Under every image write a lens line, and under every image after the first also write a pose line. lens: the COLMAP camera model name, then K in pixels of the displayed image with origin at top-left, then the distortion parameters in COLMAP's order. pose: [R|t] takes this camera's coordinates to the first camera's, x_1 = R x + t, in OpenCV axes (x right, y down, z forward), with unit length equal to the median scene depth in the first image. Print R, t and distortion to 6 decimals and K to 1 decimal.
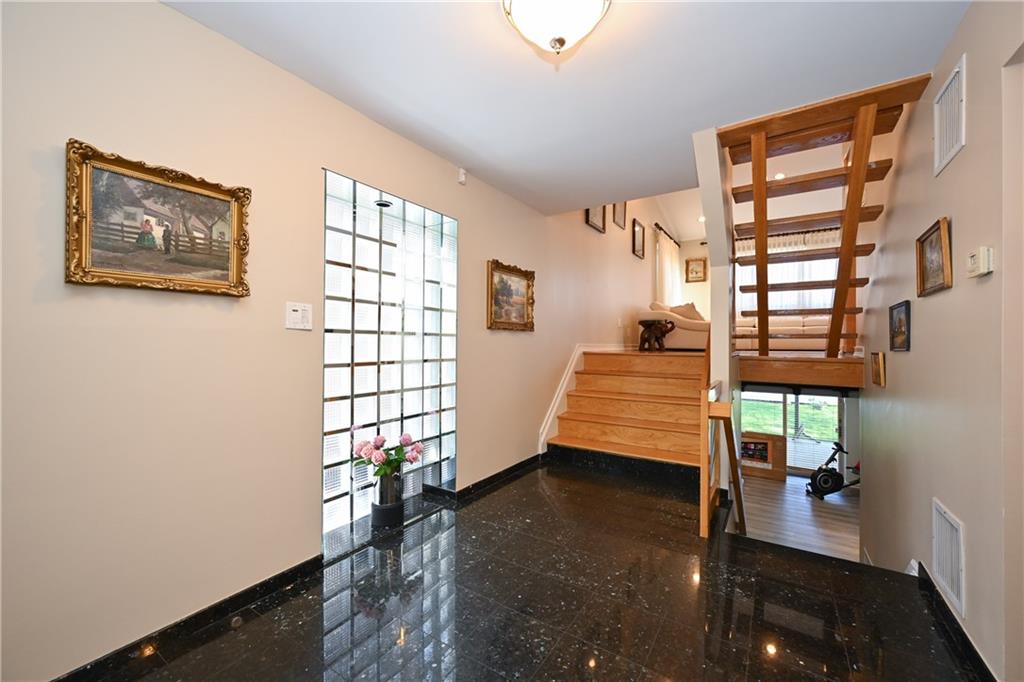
lens RADIAL K [[403.3, 0, 512.2], [0, 403.3, 342.7], [0, 0, 1]] dist [-0.000766, -0.000114]
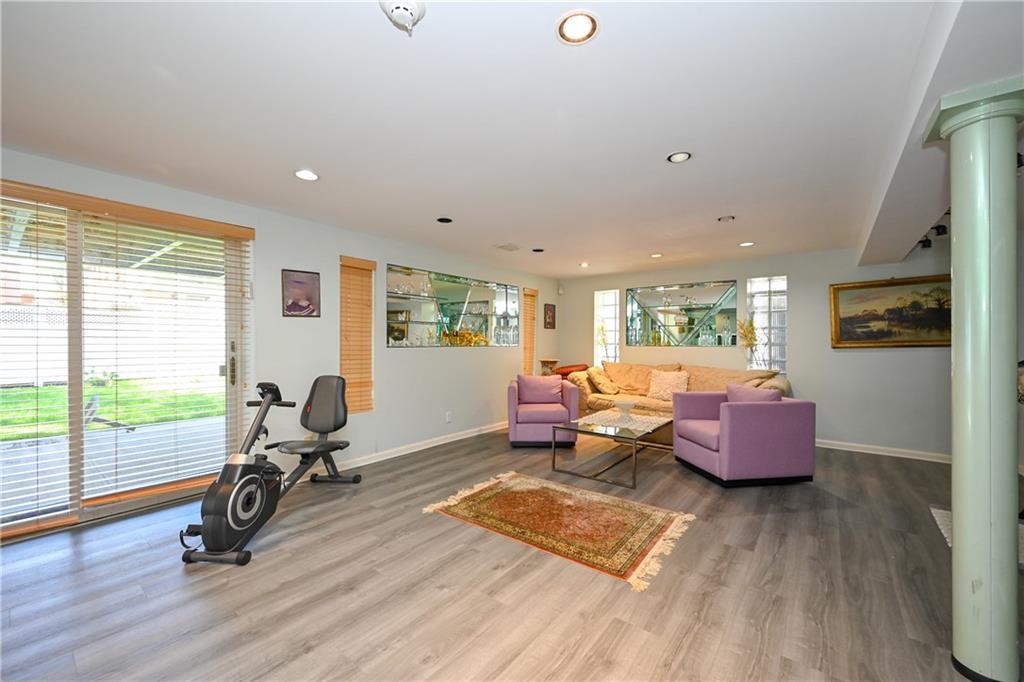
lens RADIAL K [[403.3, 0, 512.8], [0, 403.3, 342.5], [0, 0, 1]] dist [-0.000766, -0.000114]
pose [[0.082977, -0.002701, 0.996548, 0.457041], [-0.009448, 0.999949, 0.003497, 0.206422], [-0.996507, -0.009705, 0.082947, 0.744855]]
